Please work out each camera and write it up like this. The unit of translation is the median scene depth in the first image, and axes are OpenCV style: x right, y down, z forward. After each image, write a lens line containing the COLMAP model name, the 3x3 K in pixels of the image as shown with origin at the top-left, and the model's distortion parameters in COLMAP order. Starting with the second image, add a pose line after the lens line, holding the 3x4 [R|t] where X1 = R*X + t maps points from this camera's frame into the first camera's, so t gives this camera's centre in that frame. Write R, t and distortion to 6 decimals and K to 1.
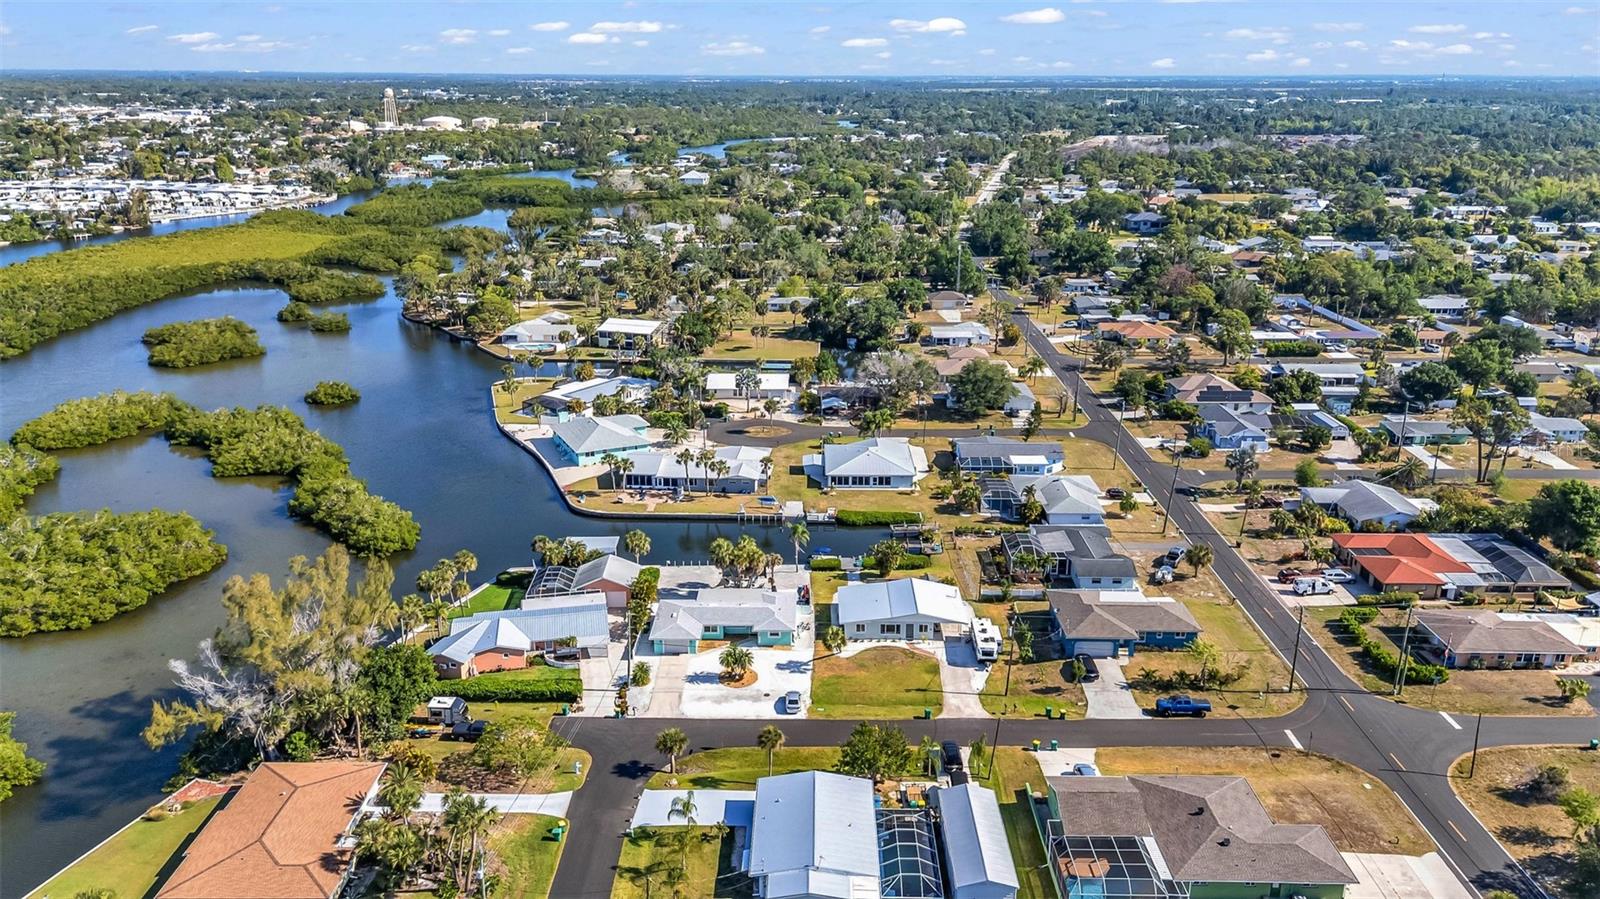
lens RADIAL K [[1177.5, 0, 795.9], [0, 1177.5, 434.5], [0, 0, 1]] dist [0.129279, -0.178379]
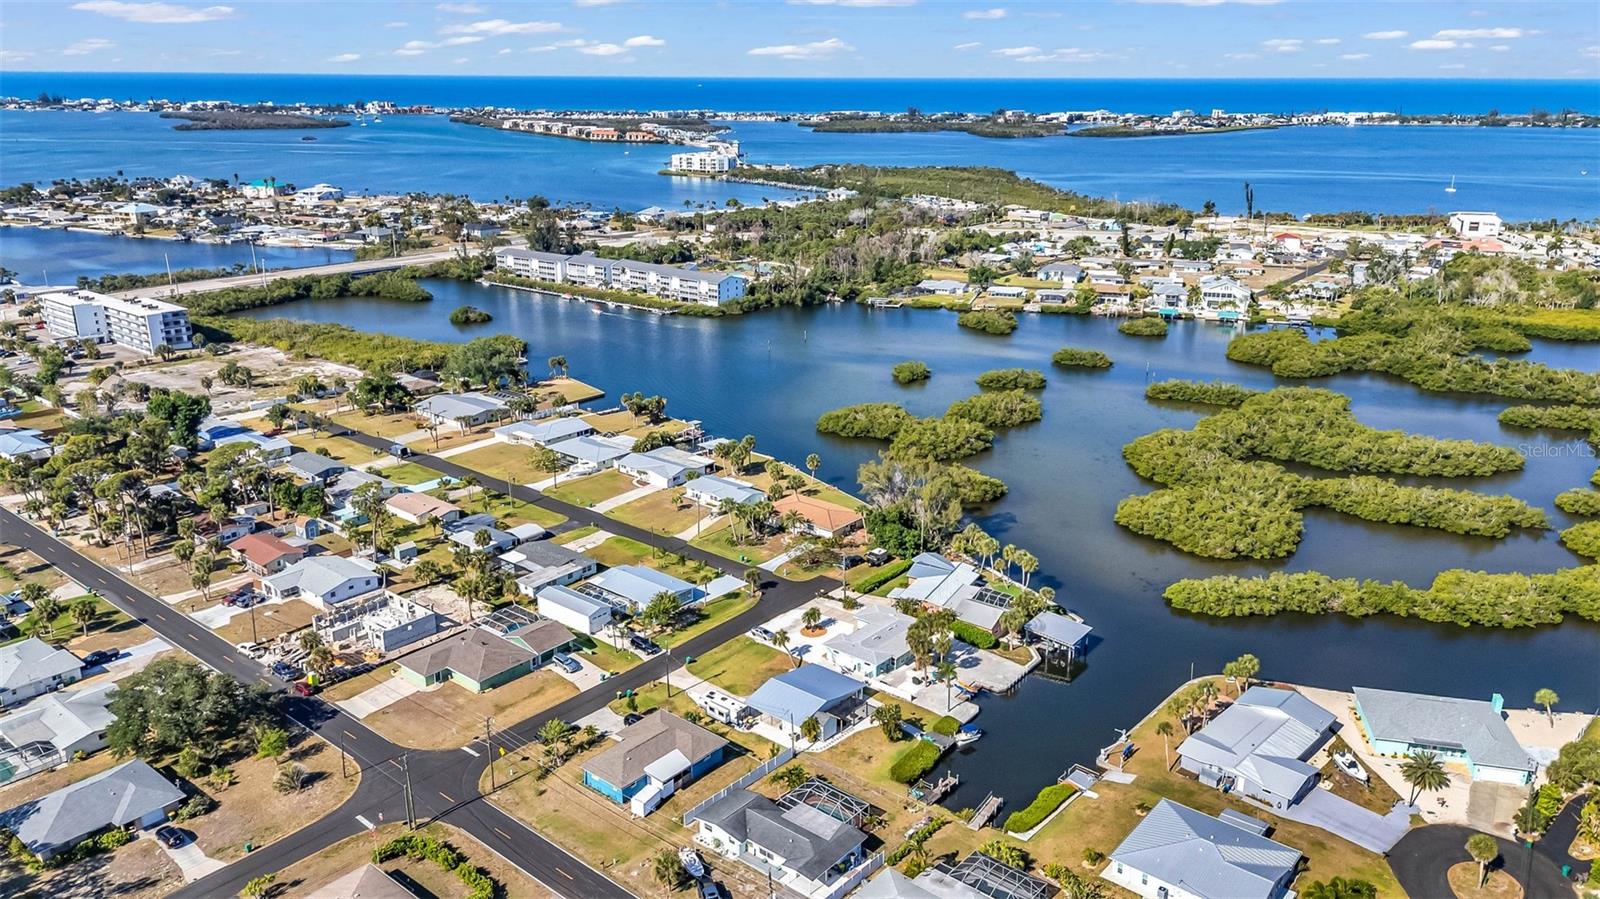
lens RADIAL K [[1177.5, 0, 795.9], [0, 1177.5, 434.5], [0, 0, 1]] dist [0.129279, -0.178379]
pose [[-0.629896, 0.226737, -0.742846, 0.695541], [-0.229090, 0.859648, 0.456644, -0.464907], [0.742124, 0.457817, -0.489546, 1.117745]]
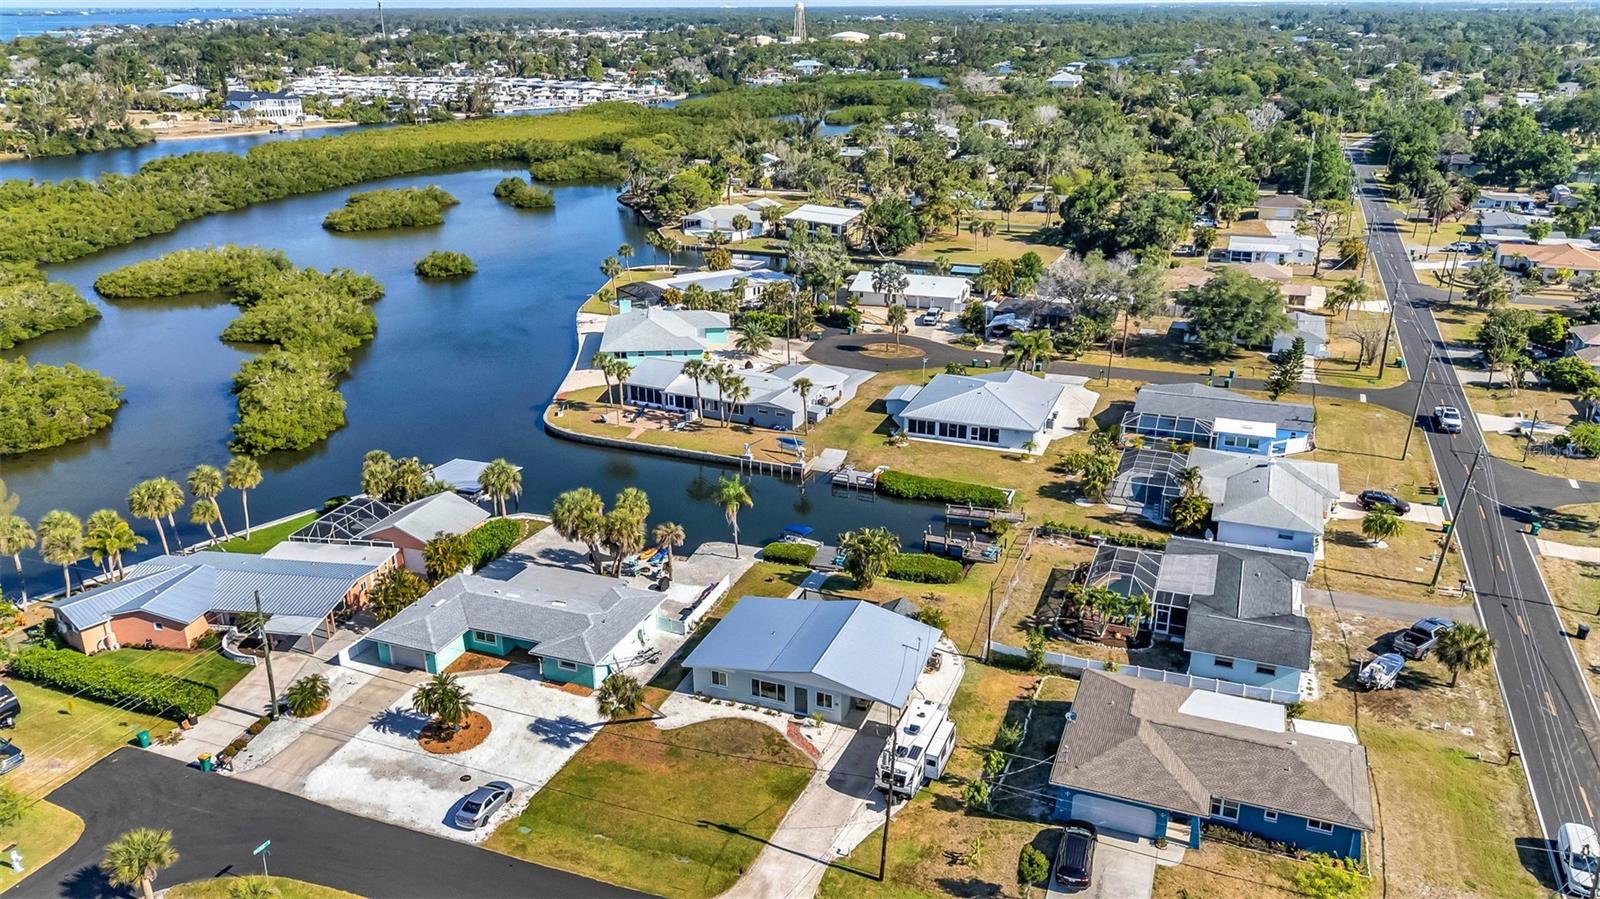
lens RADIAL K [[1171.1, 0, 800.0], [0, 1171.1, 449.5], [0, 0, 1]] dist [0.087899, -0.088377]
pose [[0.935580, 0.117220, -0.333089, 0.197827], [-0.095878, 0.992184, 0.079864, 0.006161], [0.339848, -0.042783, 0.939507, 0.373264]]
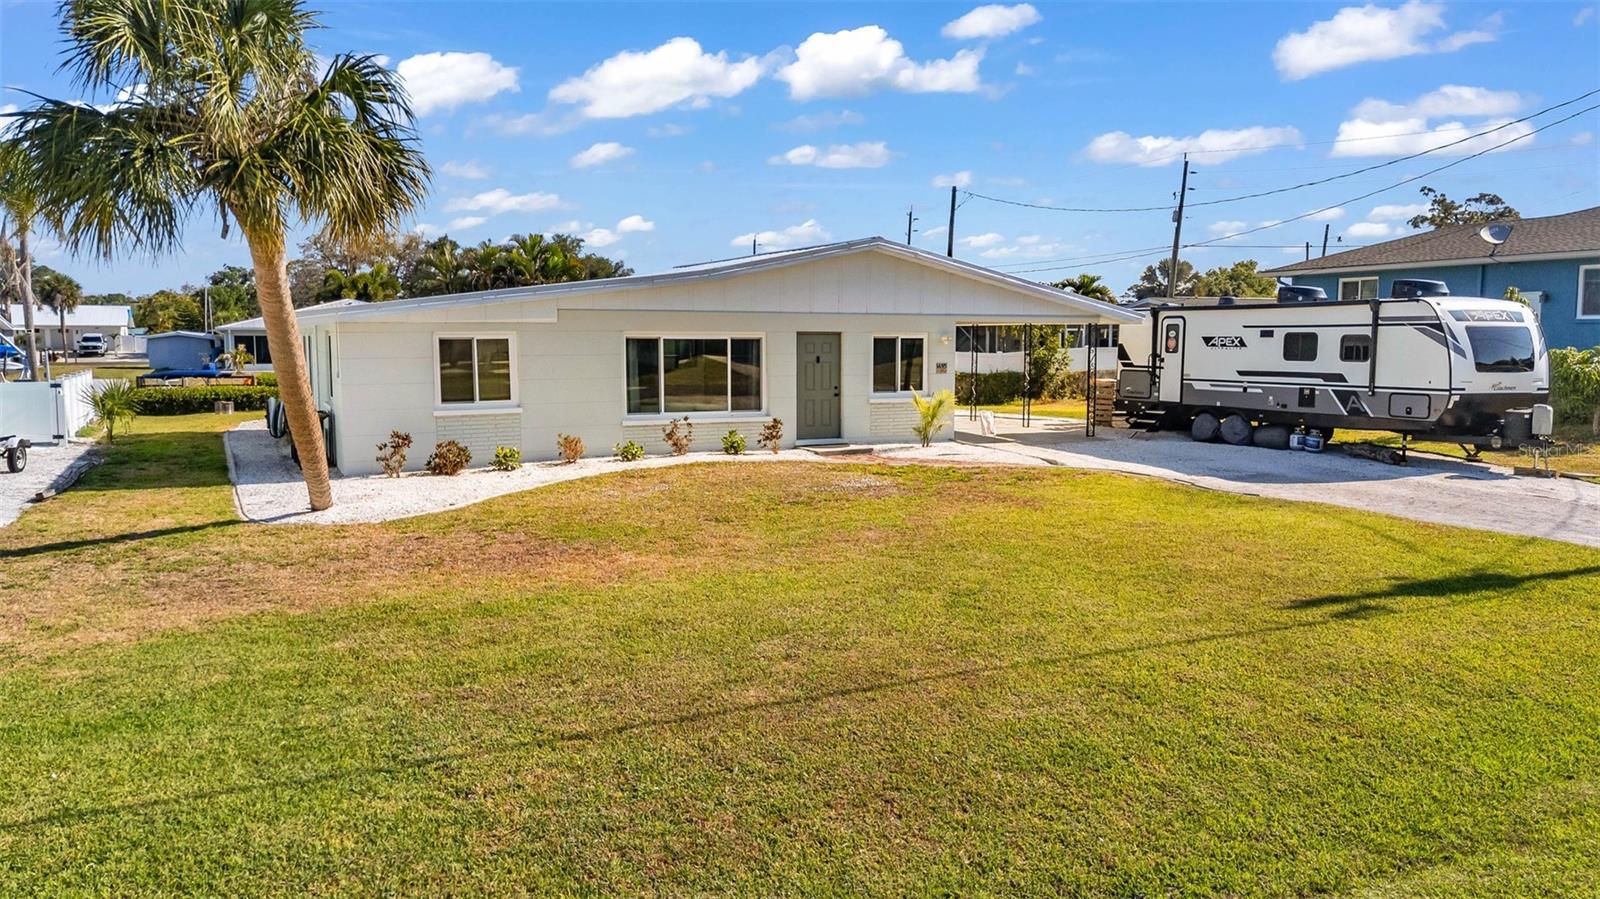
lens RADIAL K [[1171.1, 0, 800.0], [0, 1171.1, 449.5], [0, 0, 1]] dist [0.087899, -0.088377]
pose [[0.893628, -0.045635, 0.446483, 0.021924], [0.134800, 0.976176, -0.170025, 0.149144], [-0.428087, 0.212125, 0.878490, 0.659115]]
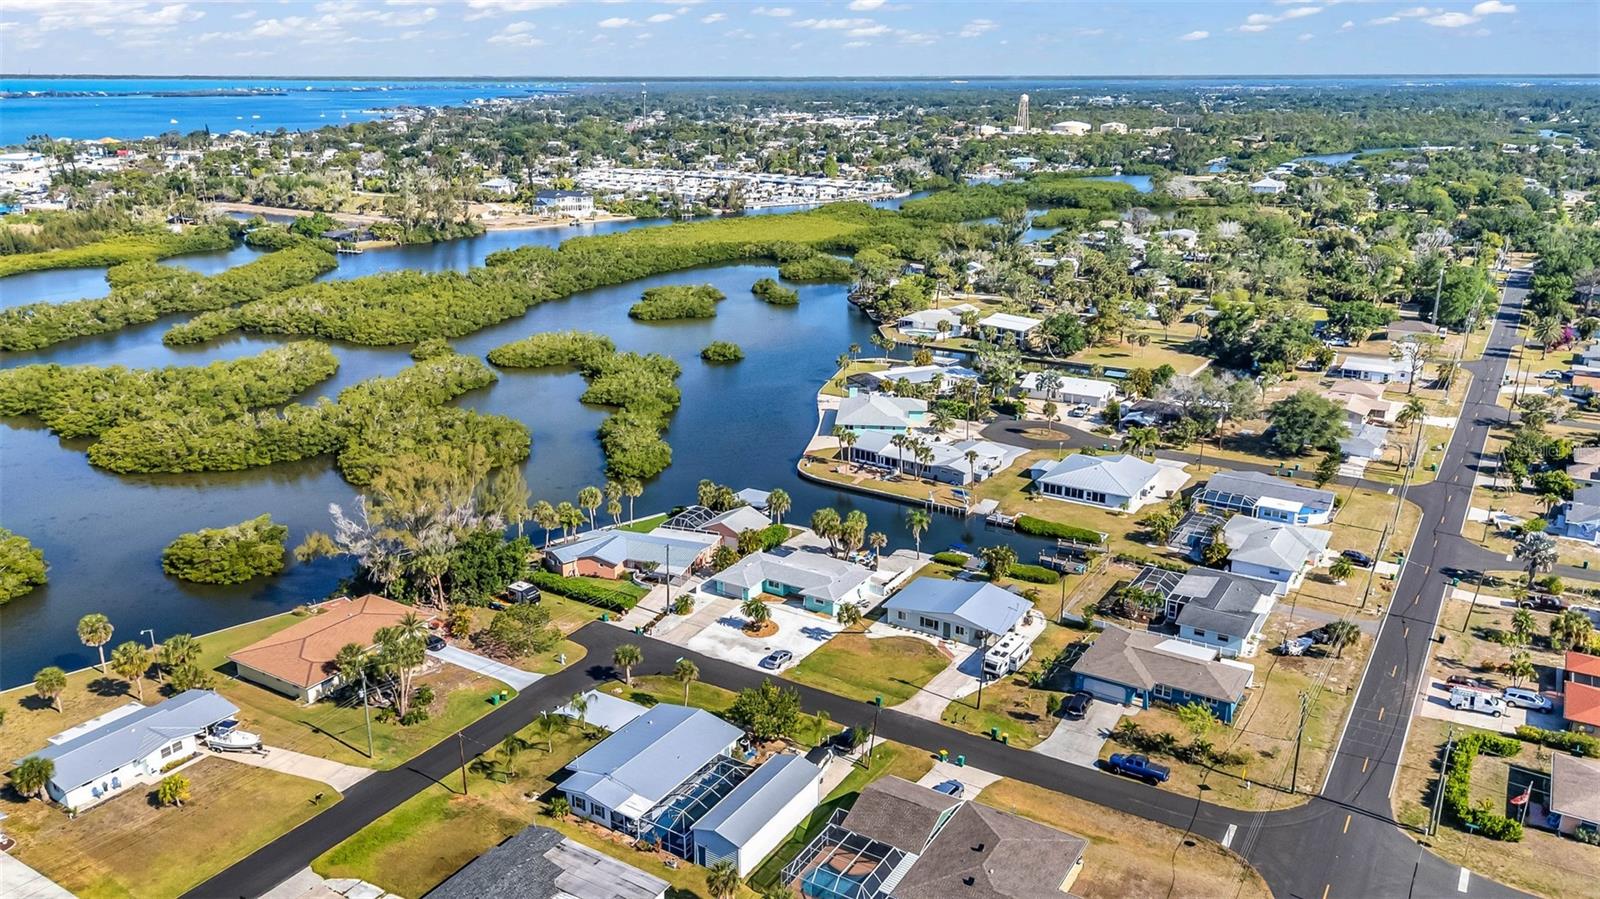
lens RADIAL K [[1177.5, 0, 795.9], [0, 1177.5, 434.5], [0, 0, 1]] dist [0.129279, -0.178379]
pose [[0.853429, 0.146720, -0.500132, 0.343802], [-0.149438, 0.988155, 0.034885, -0.007304], [0.499327, 0.044967, 0.865246, 0.060579]]
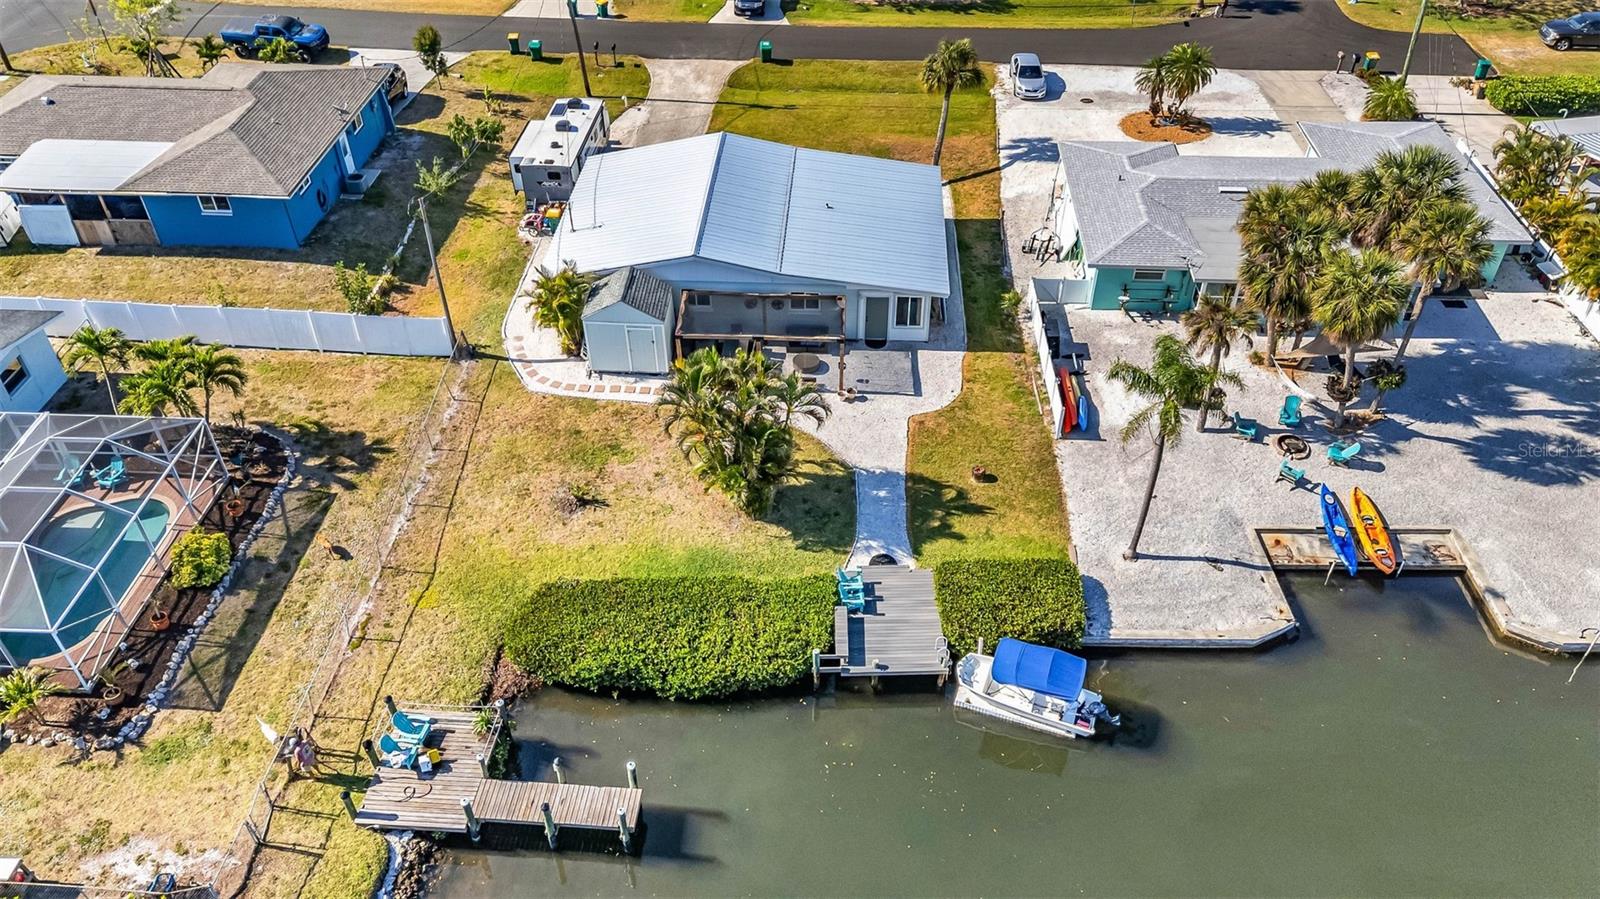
lens RADIAL K [[1171.1, 0, 800.0], [0, 1171.1, 449.5], [0, 0, 1]] dist [0.087899, -0.088377]
pose [[-0.999165, -0.026486, 0.031108, 0.049700], [0.011647, 0.545150, 0.838258, -0.072336], [-0.039161, 0.837920, -0.544386, 0.952101]]
